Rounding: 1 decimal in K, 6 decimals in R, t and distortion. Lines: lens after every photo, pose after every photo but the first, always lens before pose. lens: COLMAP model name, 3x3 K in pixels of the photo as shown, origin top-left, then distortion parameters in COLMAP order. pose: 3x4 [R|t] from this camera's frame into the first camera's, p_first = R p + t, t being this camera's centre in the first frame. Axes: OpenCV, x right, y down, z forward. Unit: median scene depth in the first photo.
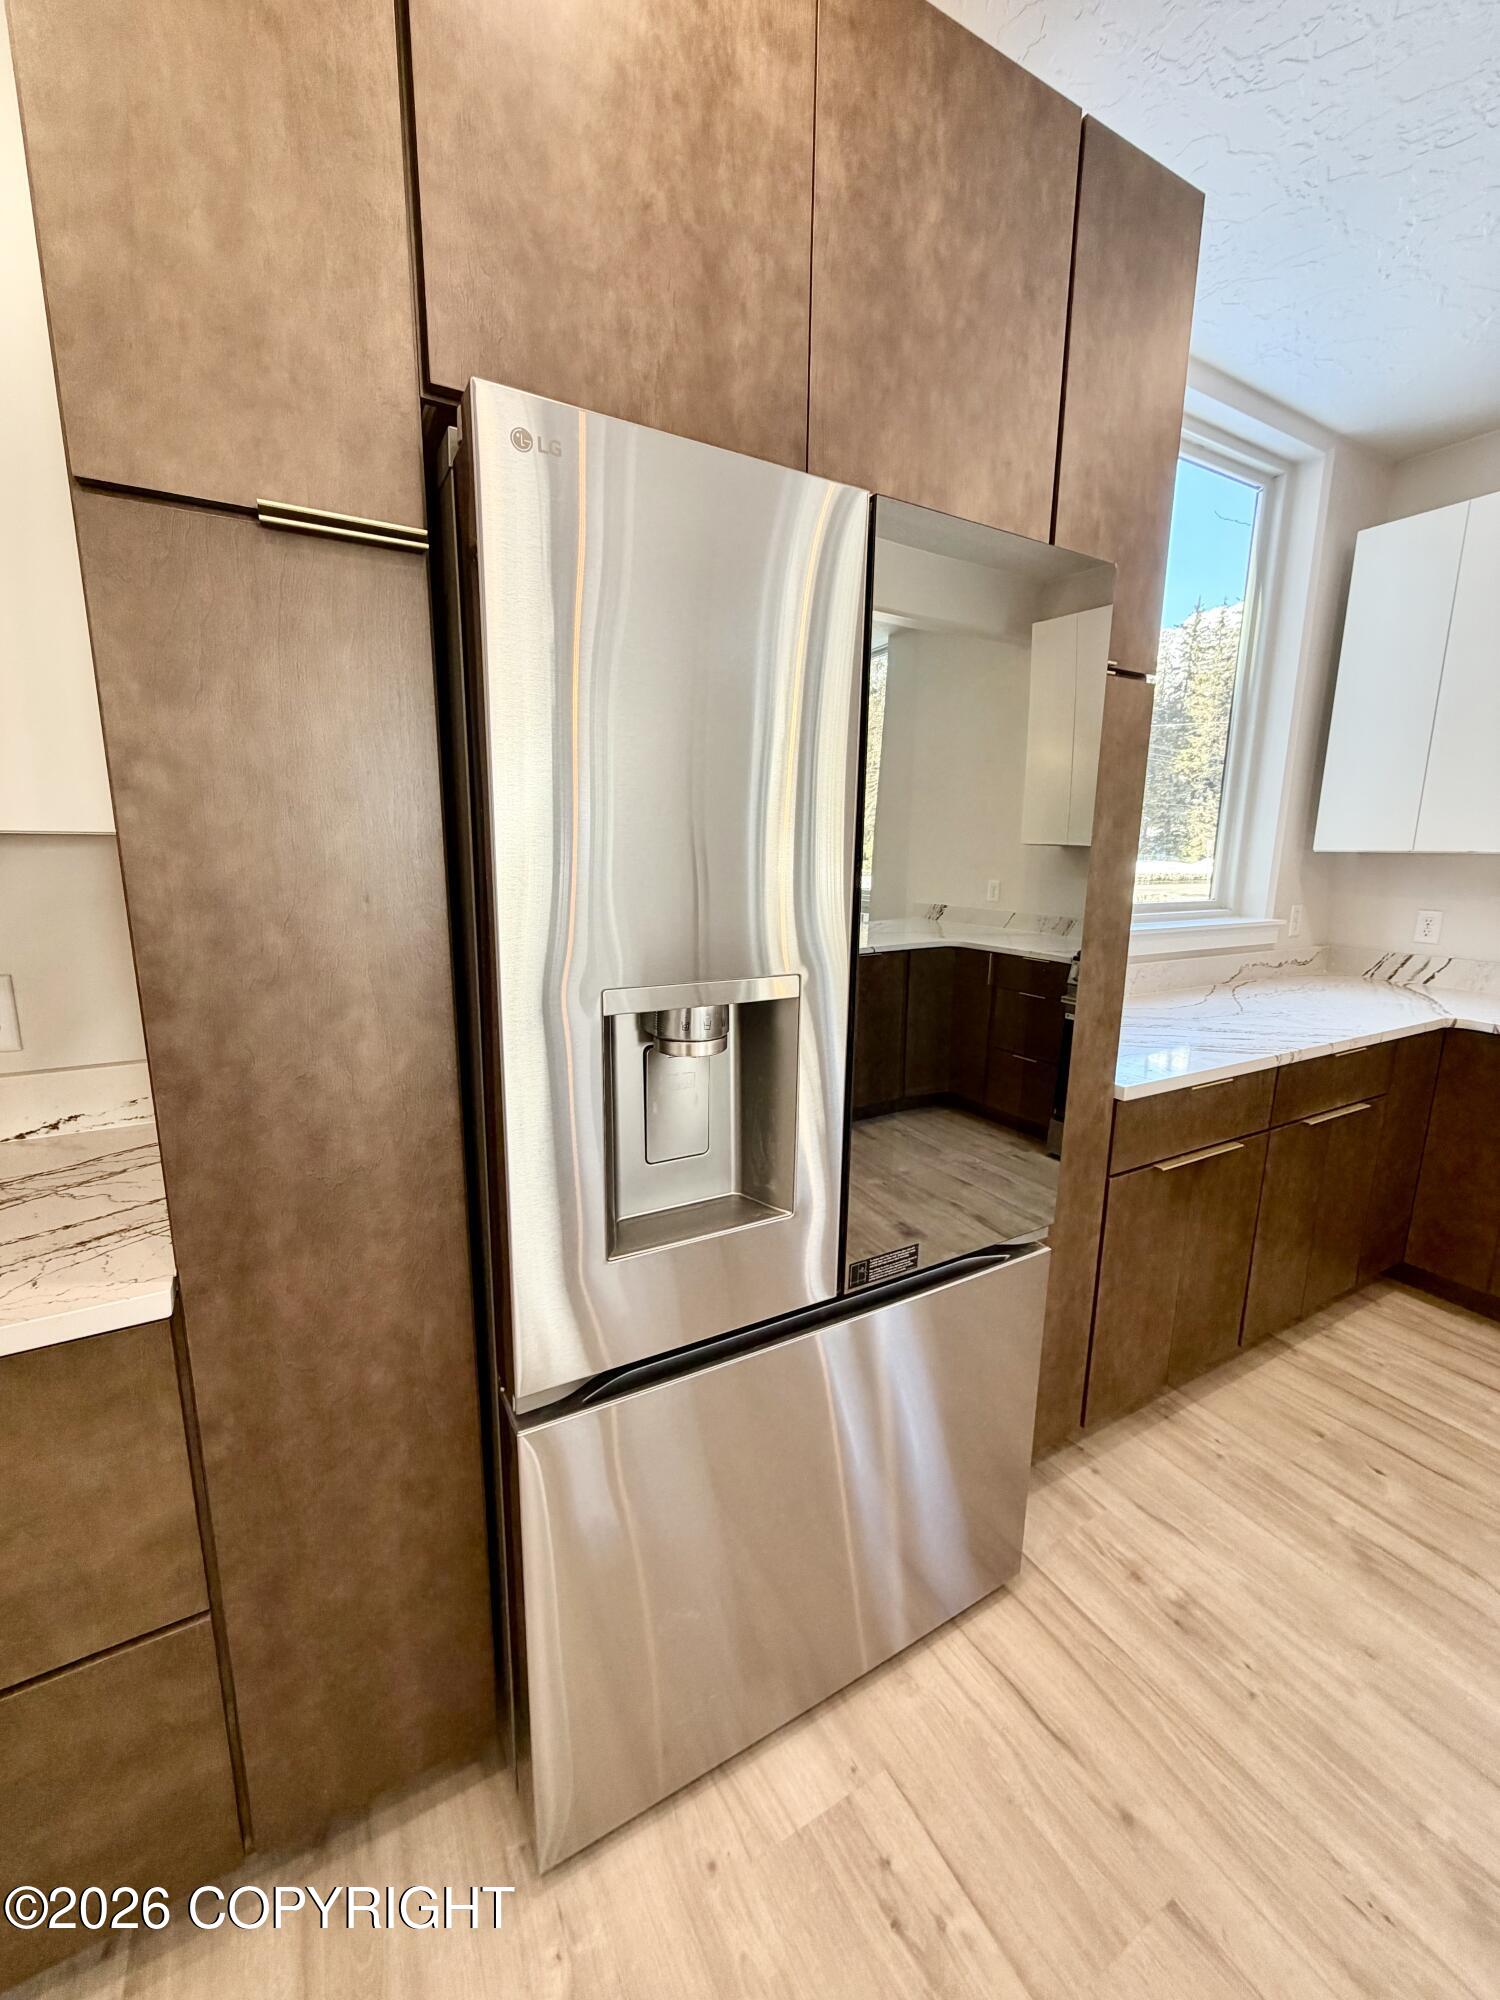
lens RADIAL K [[798.0, 0, 748.3], [0, 798.0, 992.5], [0, 0, 1]] dist [0.000918, -0.000004]
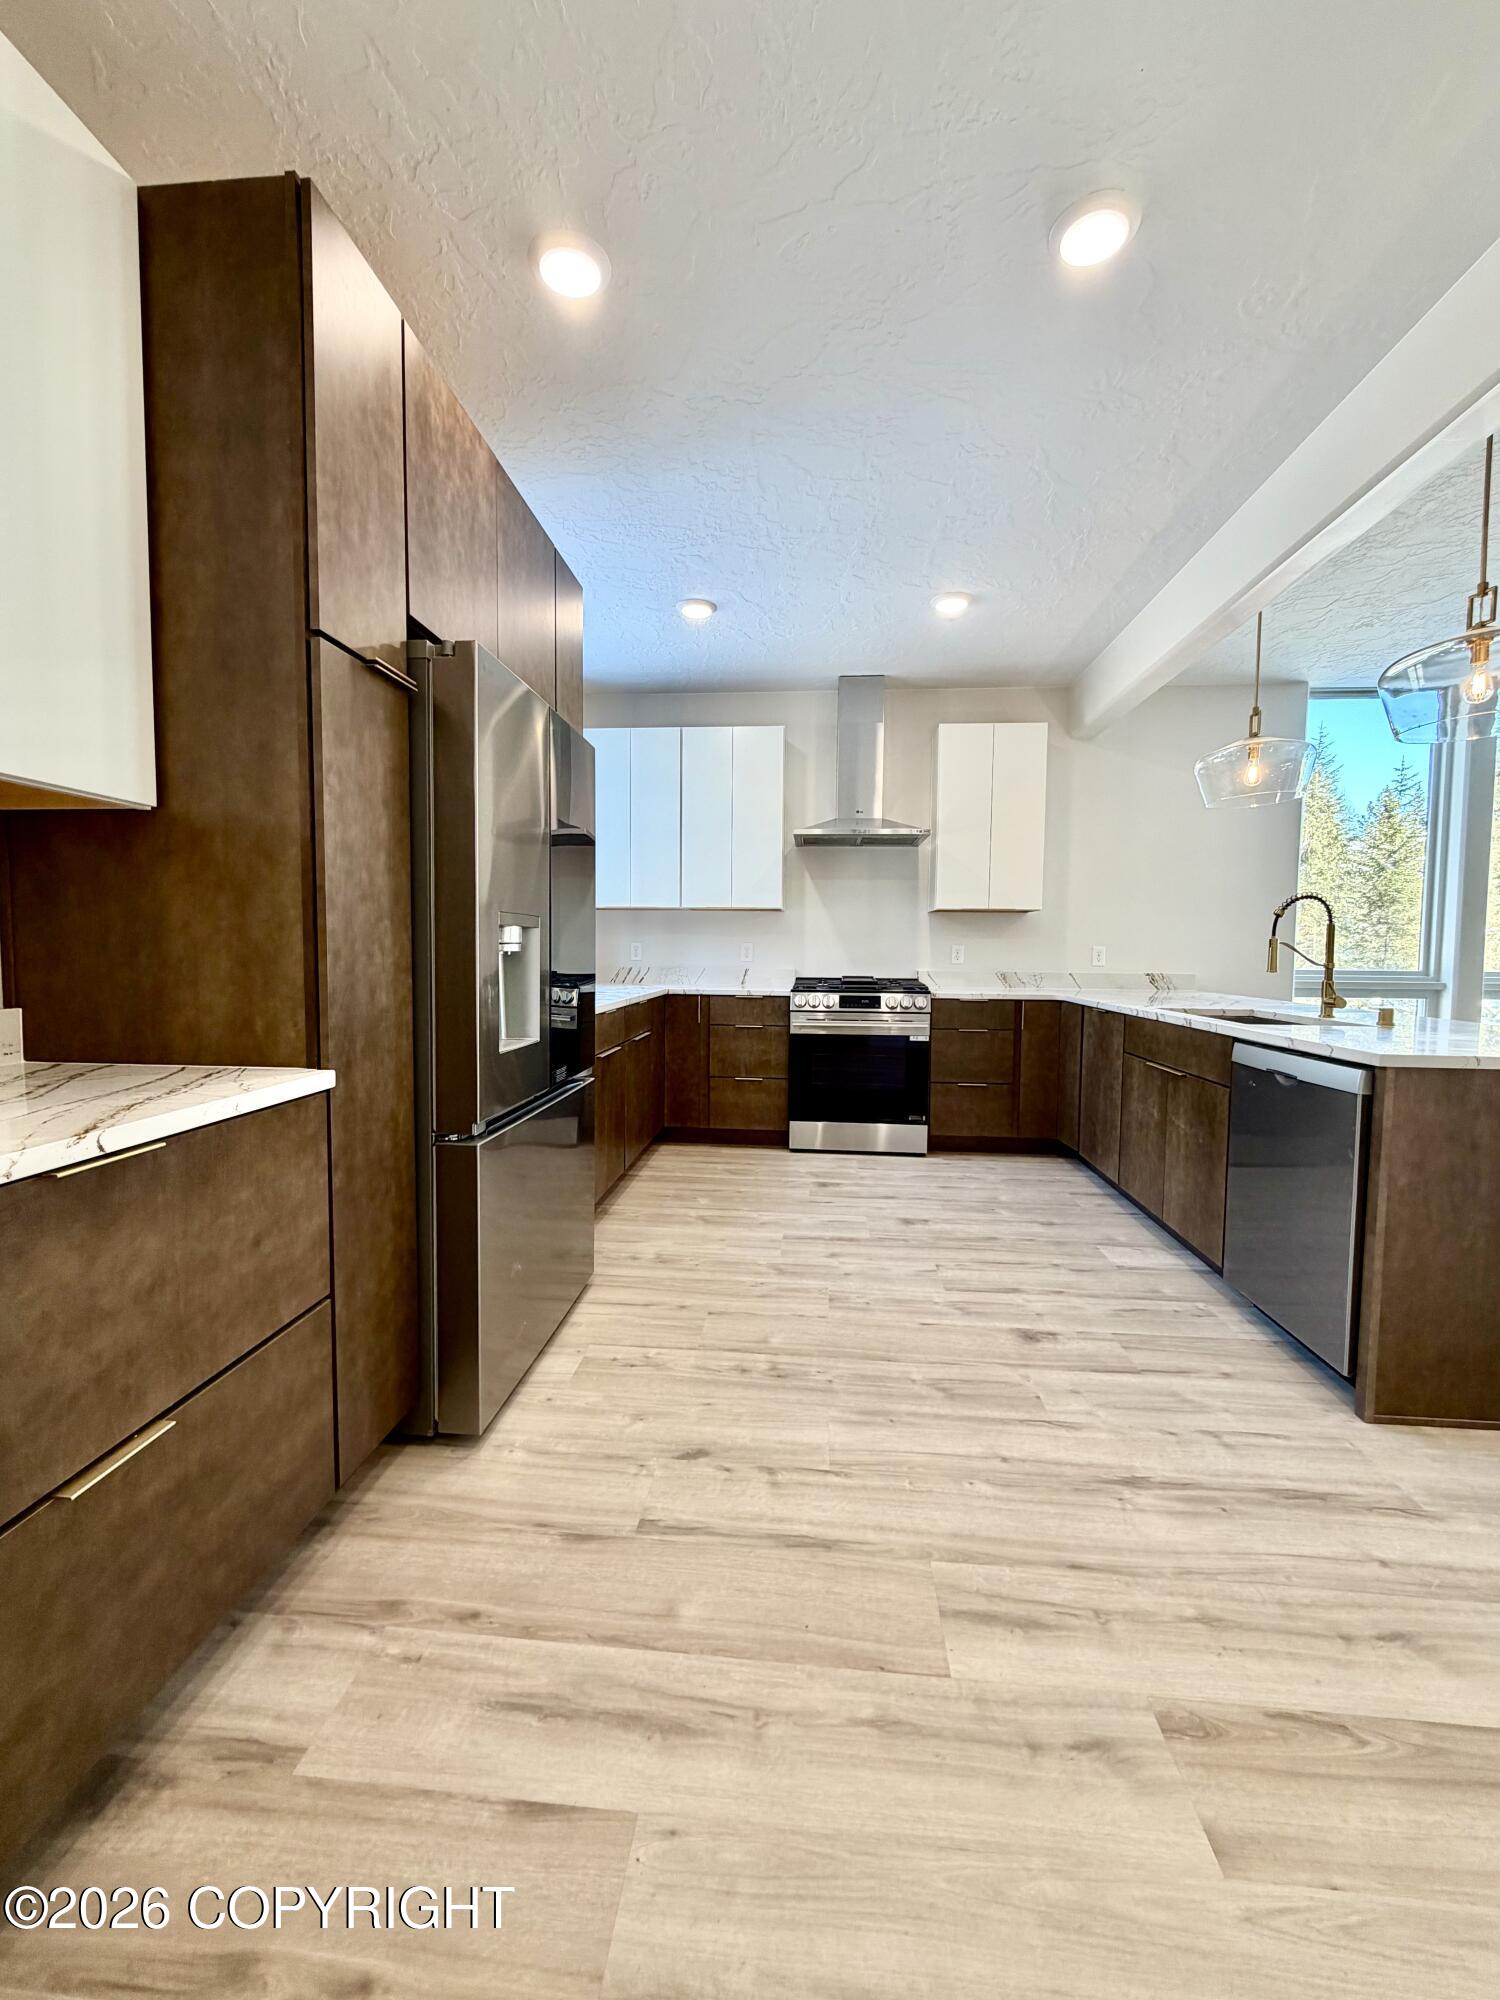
lens RADIAL K [[798.0, 0, 752.4], [0, 798.0, 991.4], [0, 0, 1]] dist [0.000918, -0.000004]
pose [[0.569800, -0.054939, 0.819945, -1.163394], [0.152890, 0.987430, -0.040086, 0.296314], [-0.807436, 0.148202, 0.571037, -0.532619]]
